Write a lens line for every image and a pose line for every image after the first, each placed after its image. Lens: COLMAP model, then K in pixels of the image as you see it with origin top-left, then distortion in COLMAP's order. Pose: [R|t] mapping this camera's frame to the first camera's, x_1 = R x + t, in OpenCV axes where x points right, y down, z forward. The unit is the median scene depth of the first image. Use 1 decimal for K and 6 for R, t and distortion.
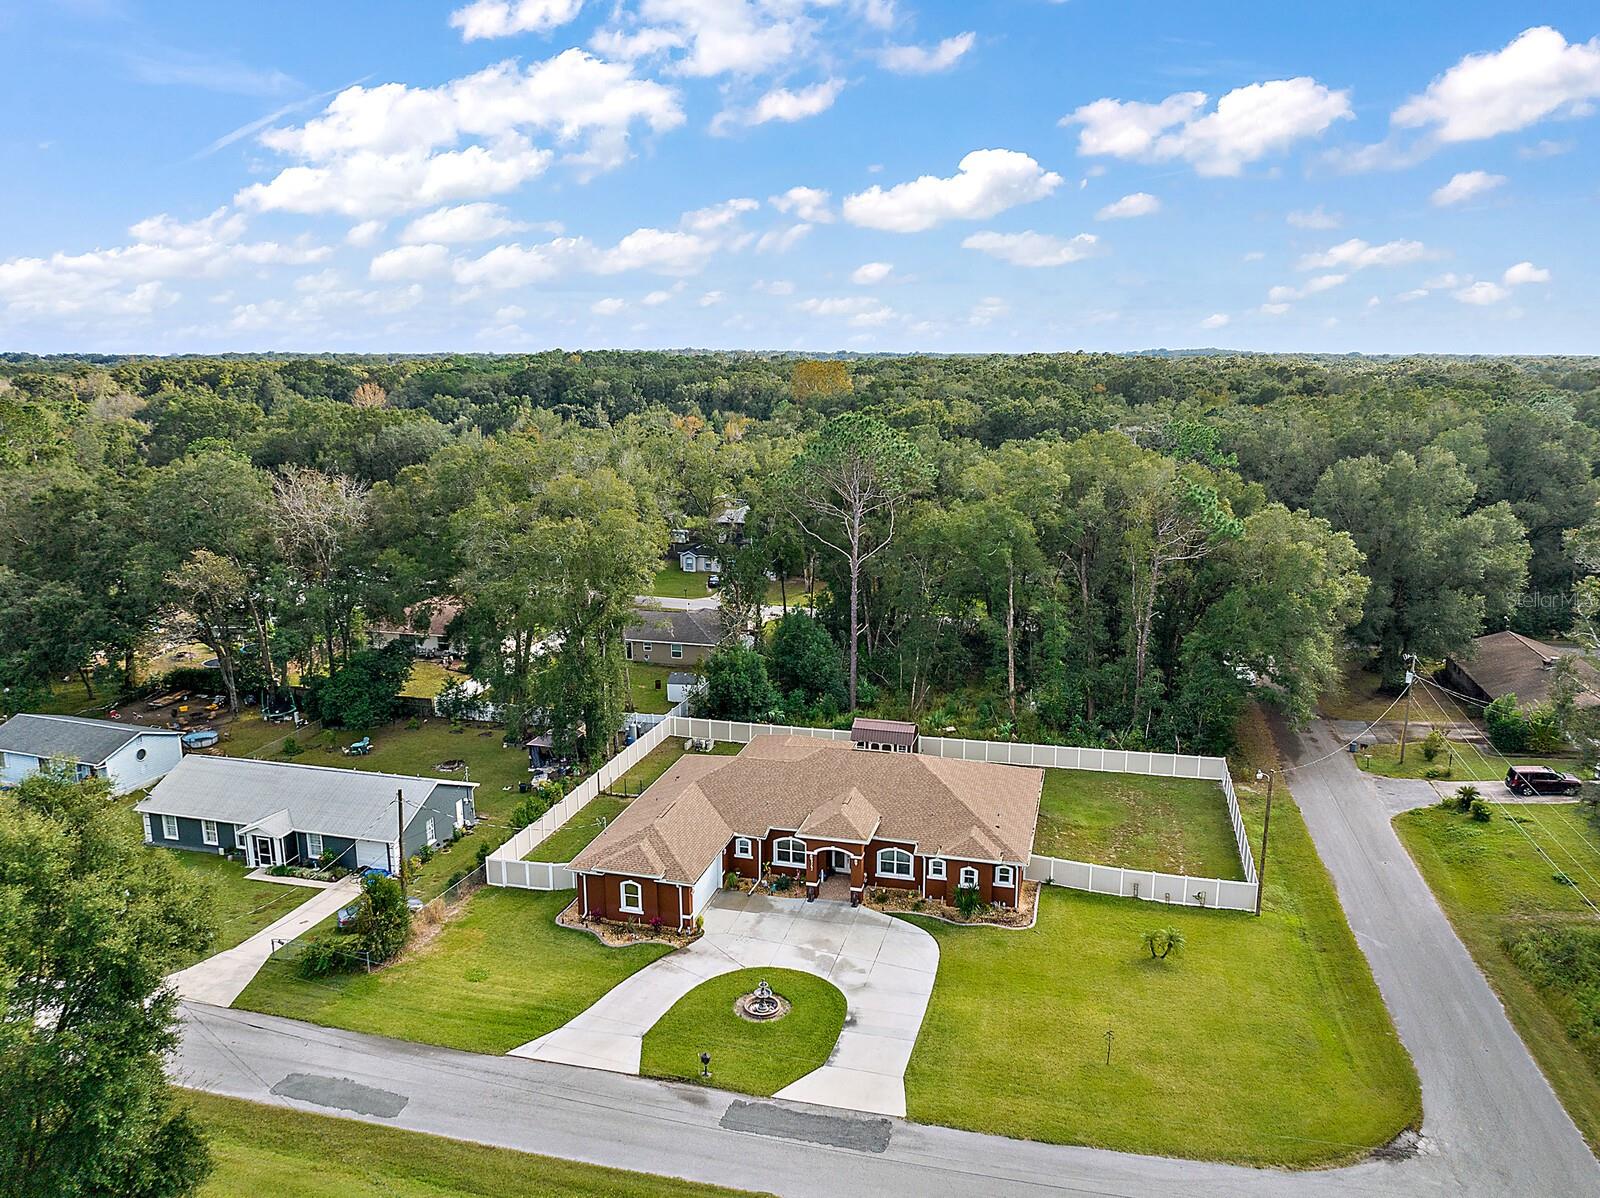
lens RADIAL K [[1128.0, 0, 800.0], [0, 1128.0, 599.0], [0, 0, 1]] dist [-0.036405, -0.003888]
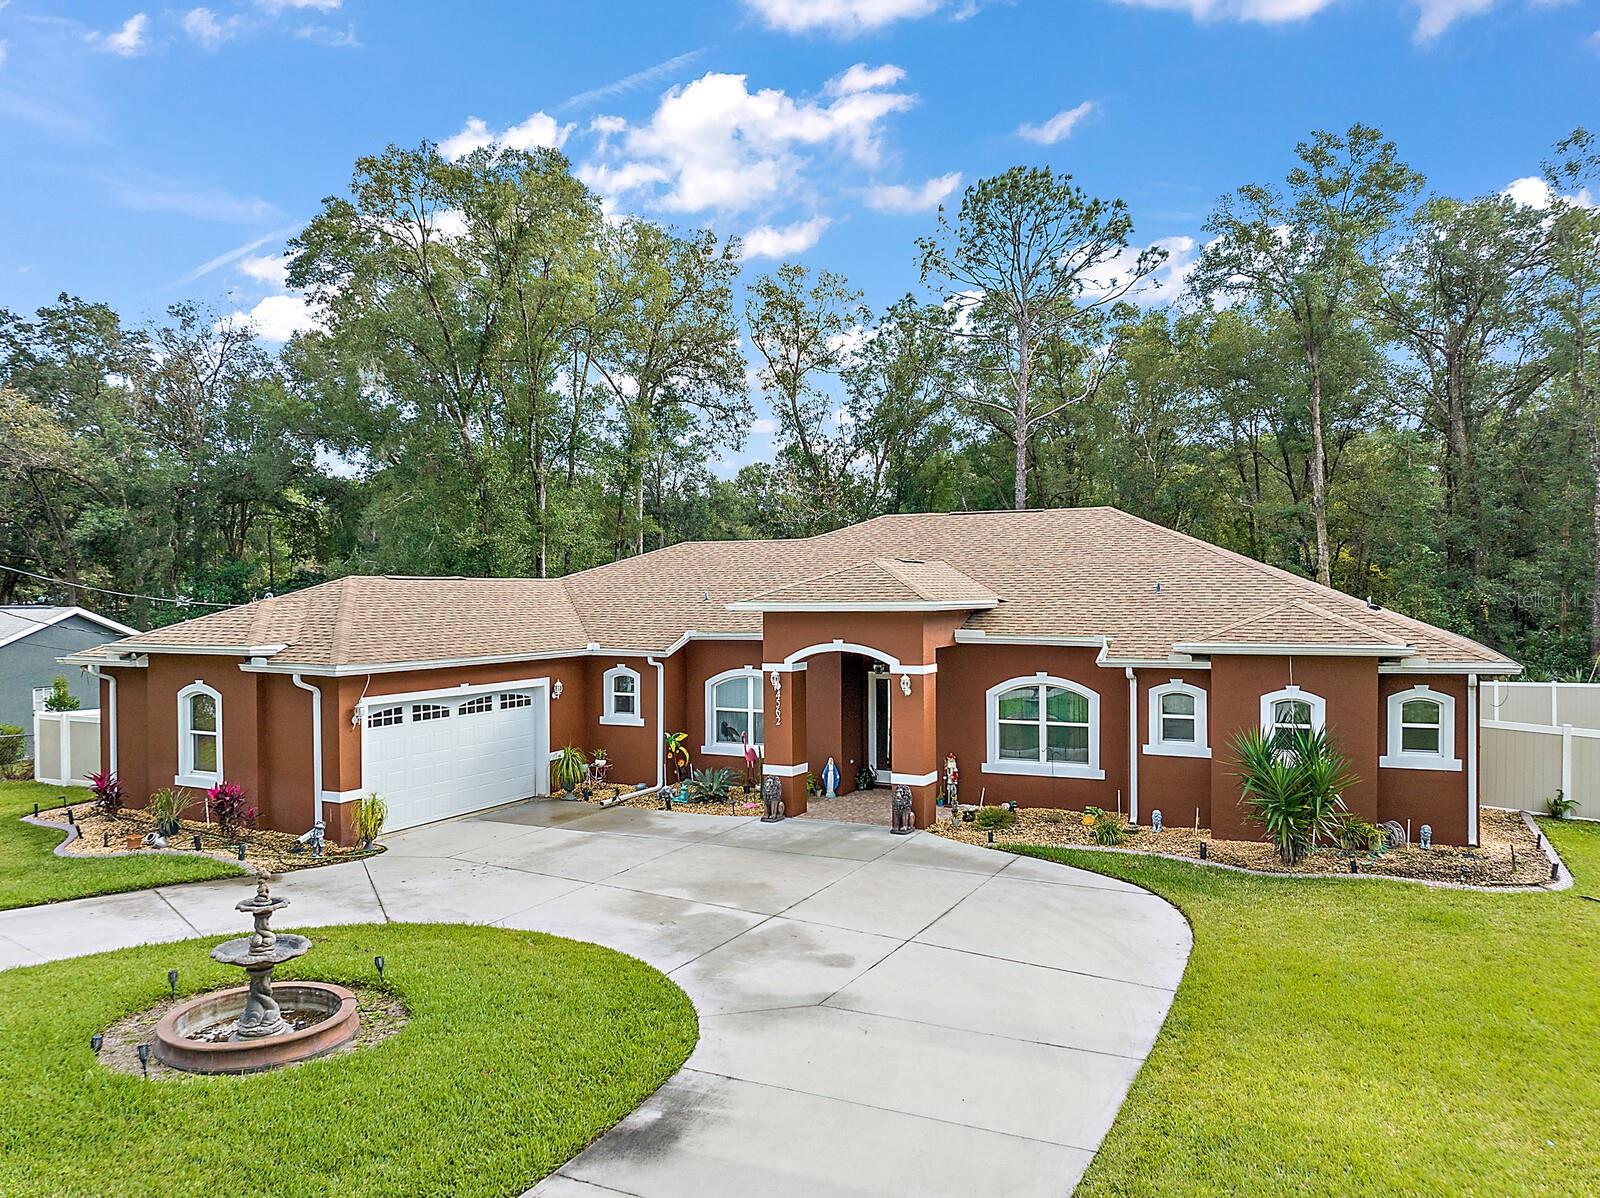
lens RADIAL K [[1150.2, 0, 800.0], [0, 1150.2, 599.0], [0, 0, 1]] dist [-0.042468, -0.000951]
pose [[0.979691, -0.003351, -0.200485, 0.085766], [-0.035712, 0.980958, -0.190910, 0.275202], [0.197307, 0.194192, 0.960916, 0.688494]]
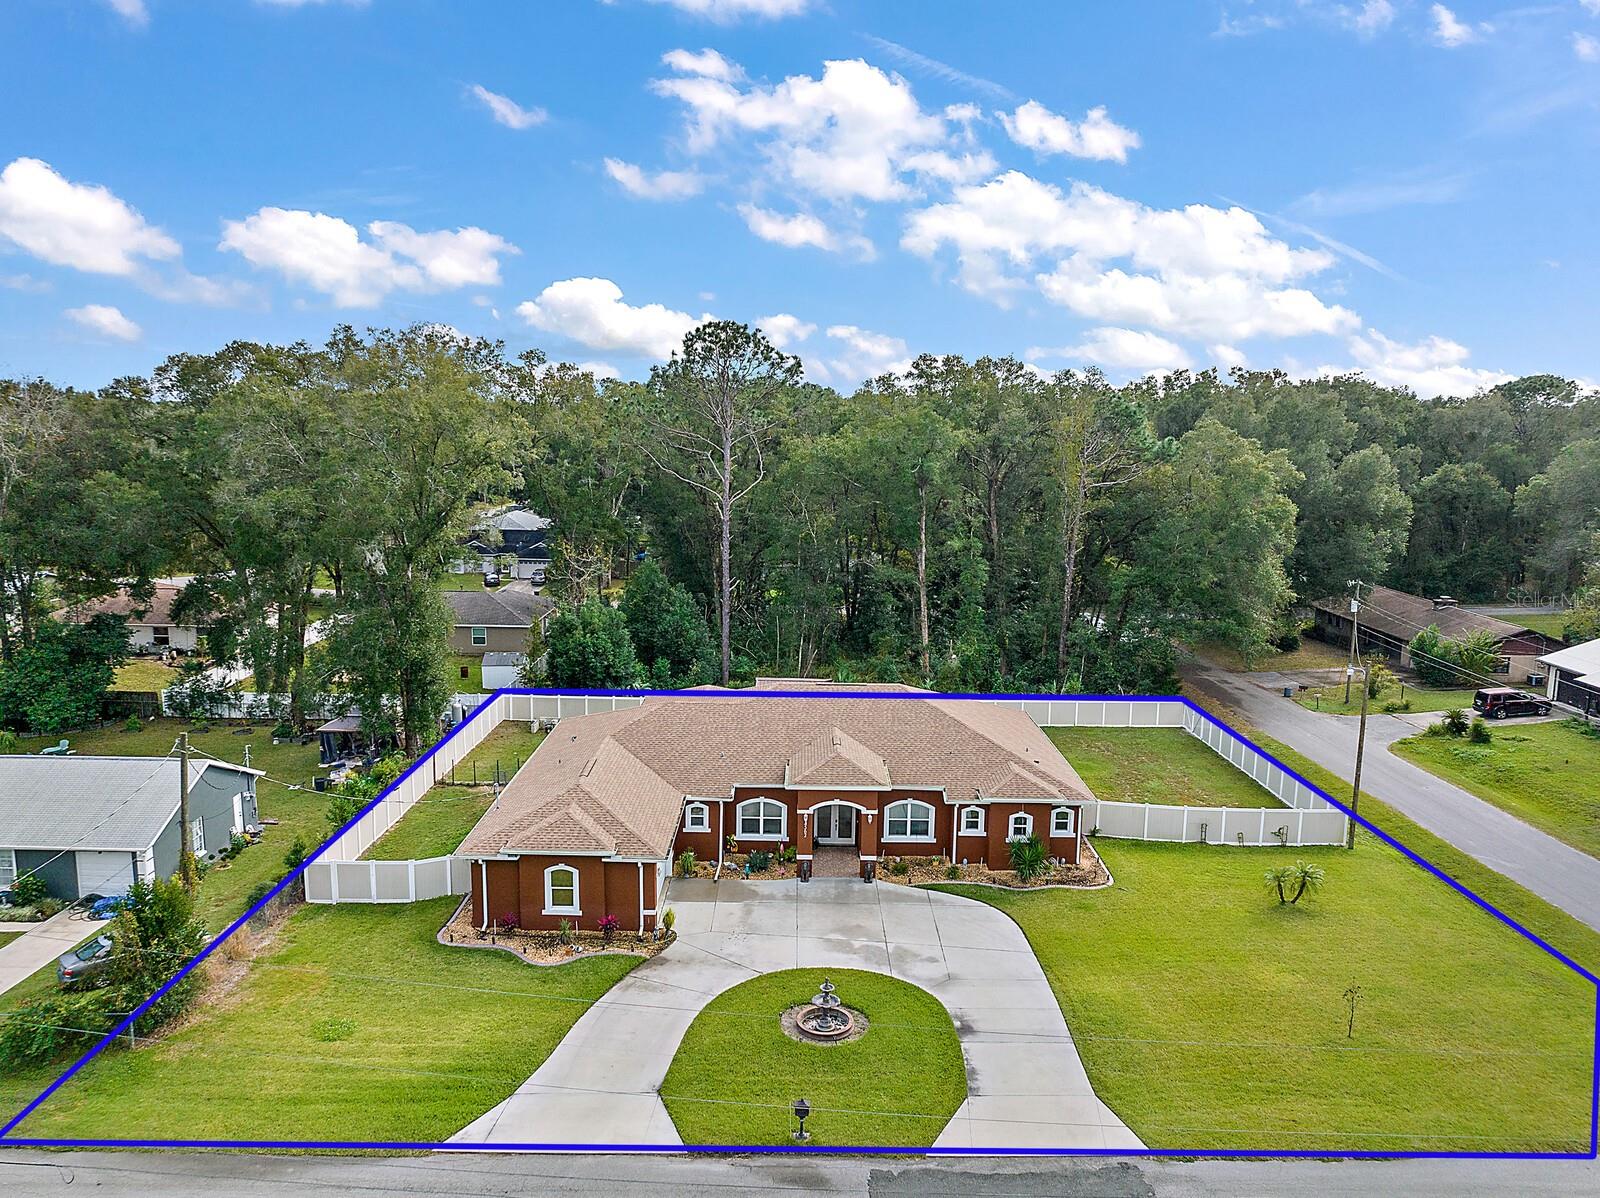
lens RADIAL K [[1128.0, 0, 800.0], [0, 1128.0, 599.0], [0, 0, 1]] dist [-0.036405, -0.003888]
pose [[0.967136, -0.021748, 0.253328, -0.173316], [0.035562, 0.998112, -0.050078, 0.129806], [-0.251760, 0.057441, 0.966083, 0.313816]]
